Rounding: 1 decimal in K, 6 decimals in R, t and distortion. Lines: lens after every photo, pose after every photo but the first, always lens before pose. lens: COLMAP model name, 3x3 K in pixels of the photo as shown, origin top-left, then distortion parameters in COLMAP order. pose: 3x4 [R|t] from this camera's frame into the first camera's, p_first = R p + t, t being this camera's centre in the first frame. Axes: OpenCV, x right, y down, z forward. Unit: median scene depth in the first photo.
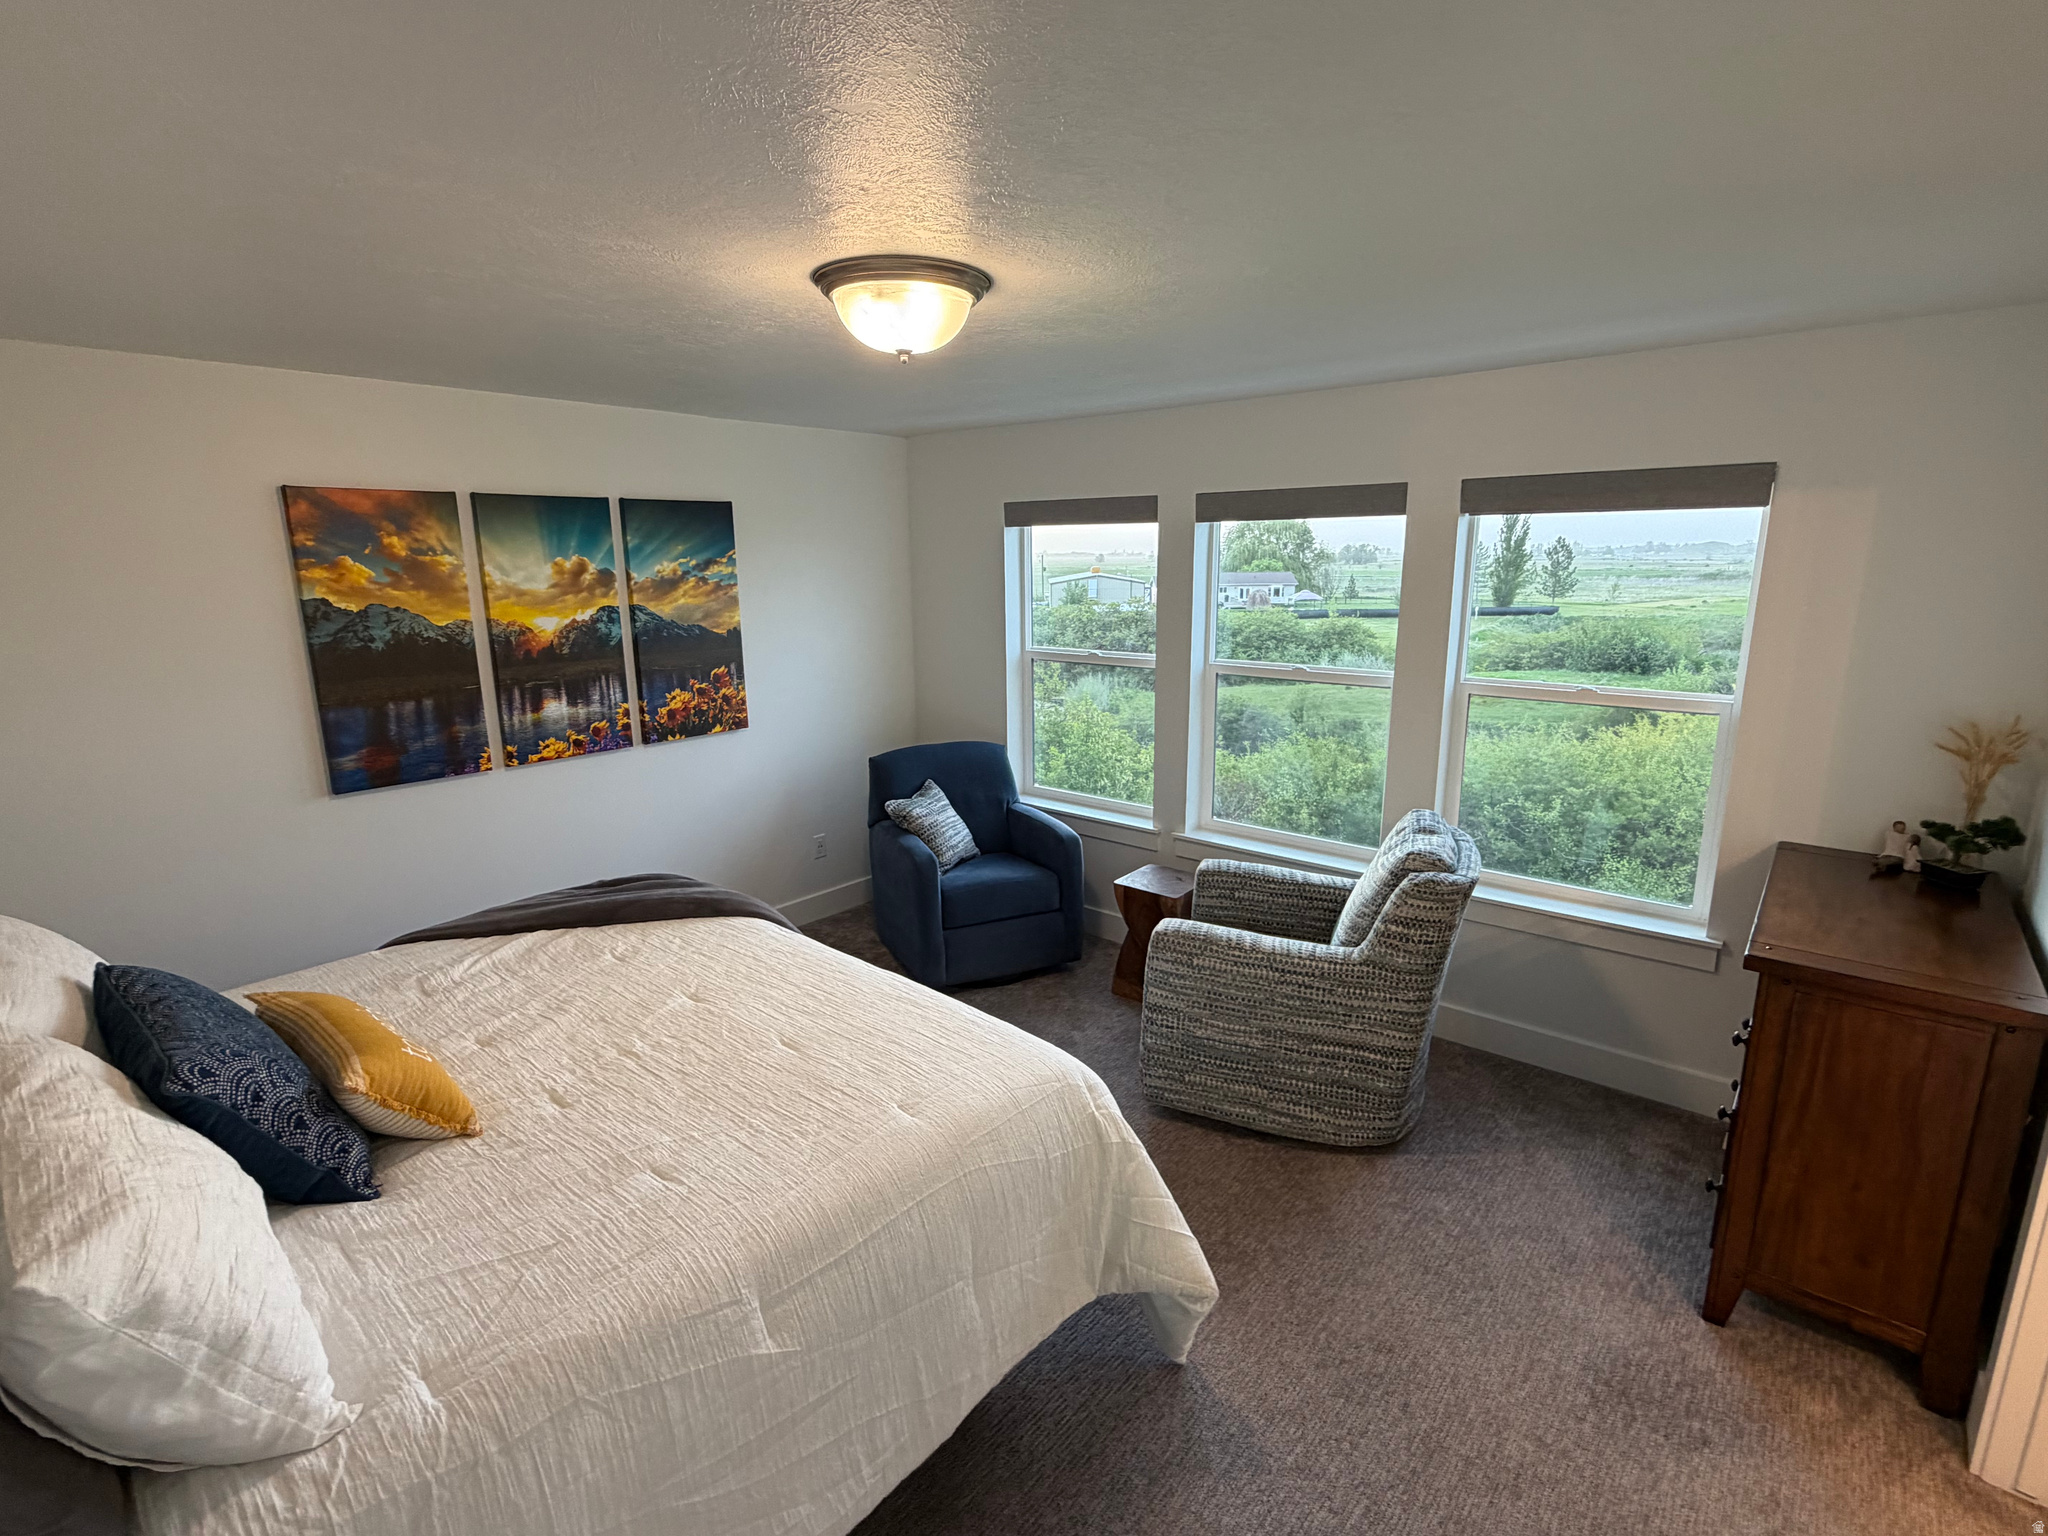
lens RADIAL K [[981.1, 0, 1024.0], [0, 981.1, 768.0], [0, 0, 1]] dist [0.002102, 0.000297]
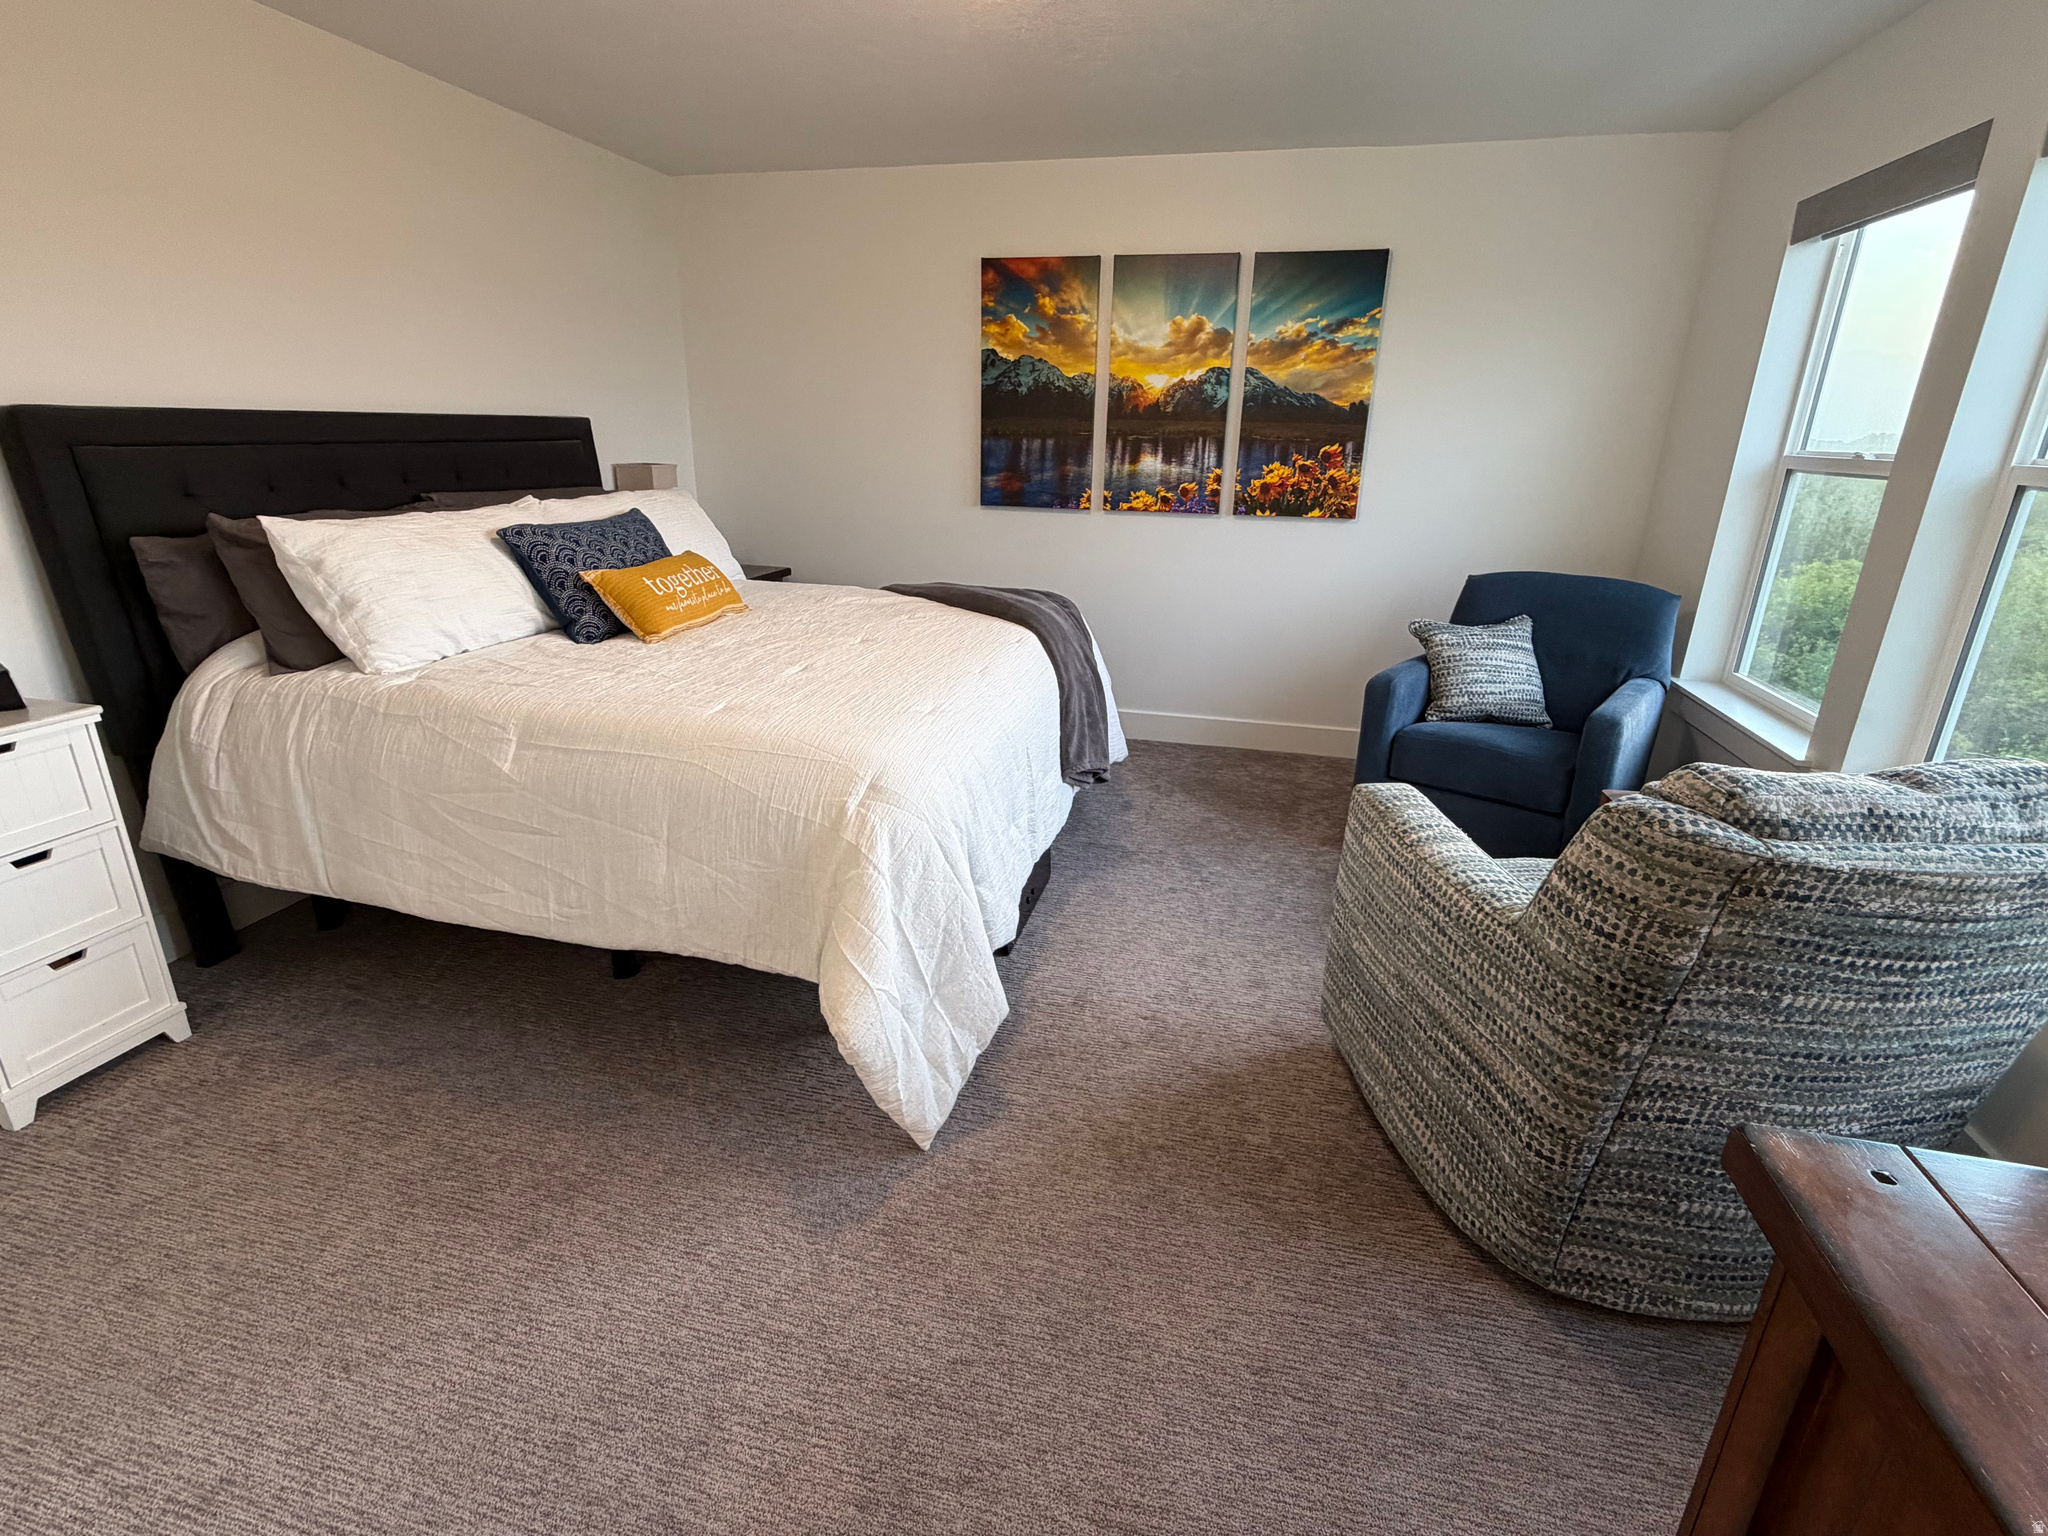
lens RADIAL K [[981.1, 0, 1024.0], [0, 981.1, 768.0], [0, 0, 1]] dist [0.002102, 0.000297]
pose [[0.443436, 0.307367, -0.841956, 0.486820], [-0.215890, 0.948333, 0.232498, 0.037582], [0.869917, 0.078672, 0.486883, 0.367890]]
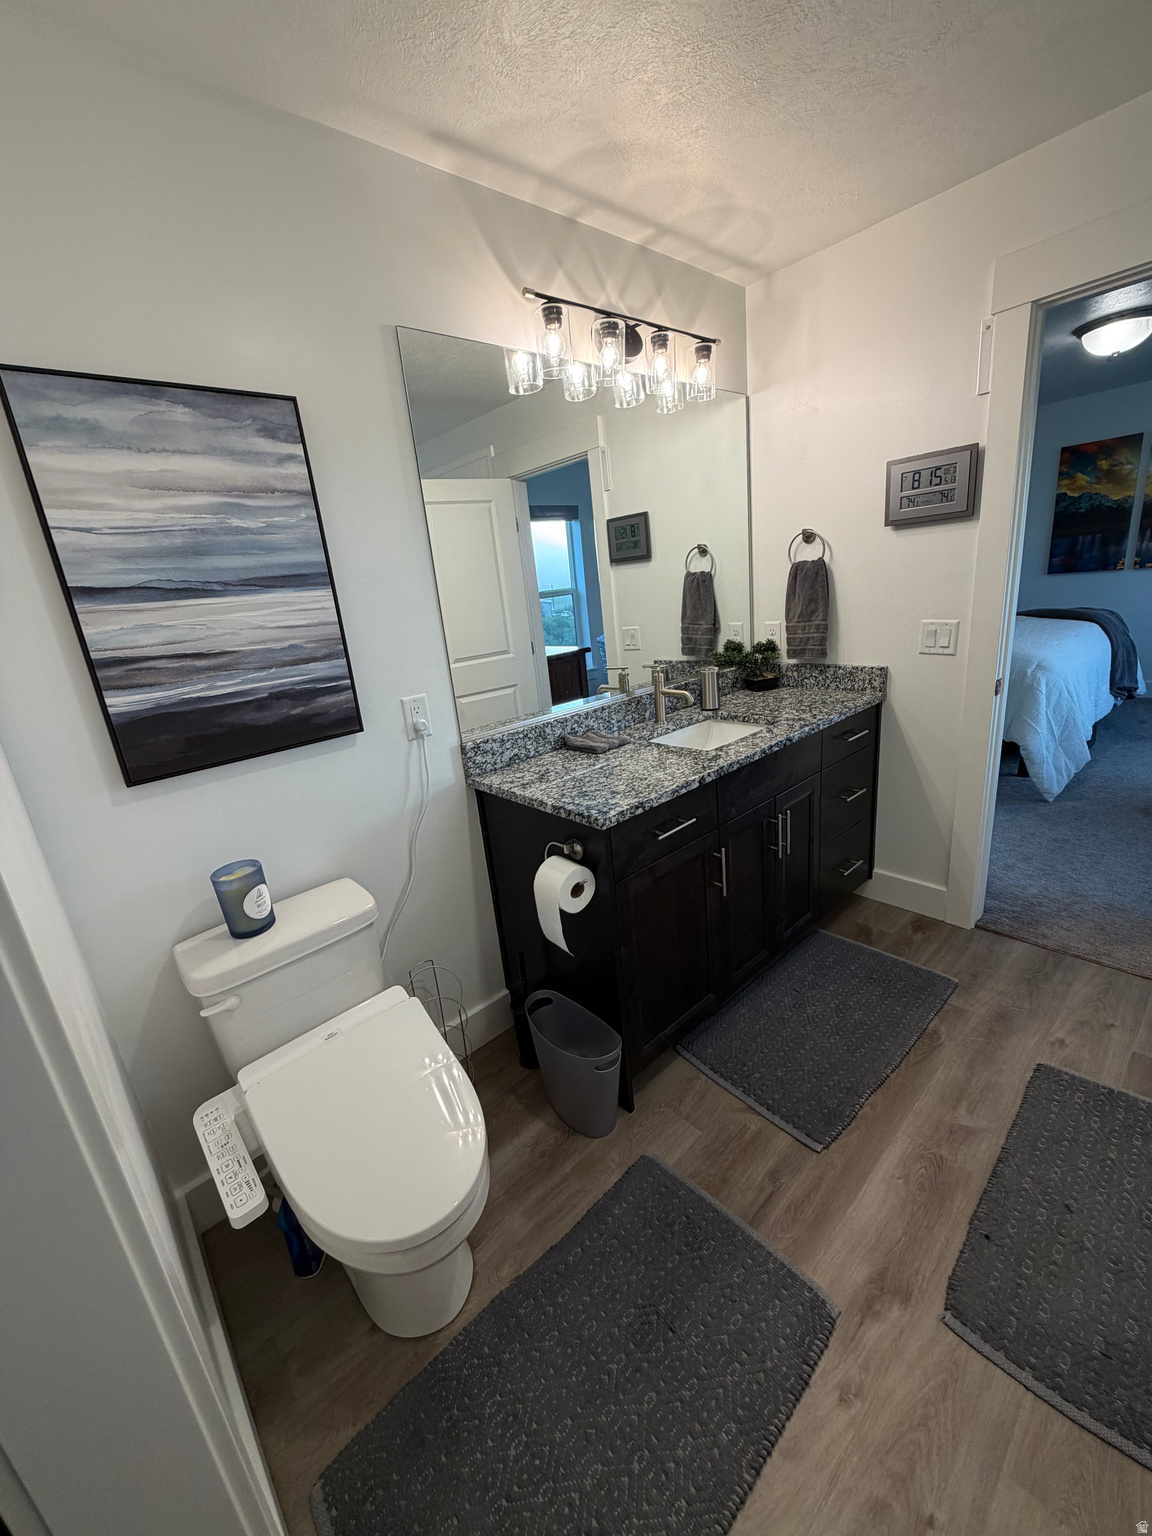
lens RADIAL K [[610.5, 0, 575.6], [0, 610.5, 758.6], [0, 0, 1]] dist [-0.000652, 0.000252]
pose [[-0.138657, 0.295657, -0.945178, 0.974683], [-0.116607, 0.942884, 0.312046, 0.111184], [0.983452, 0.153482, -0.096262, 0.008334]]
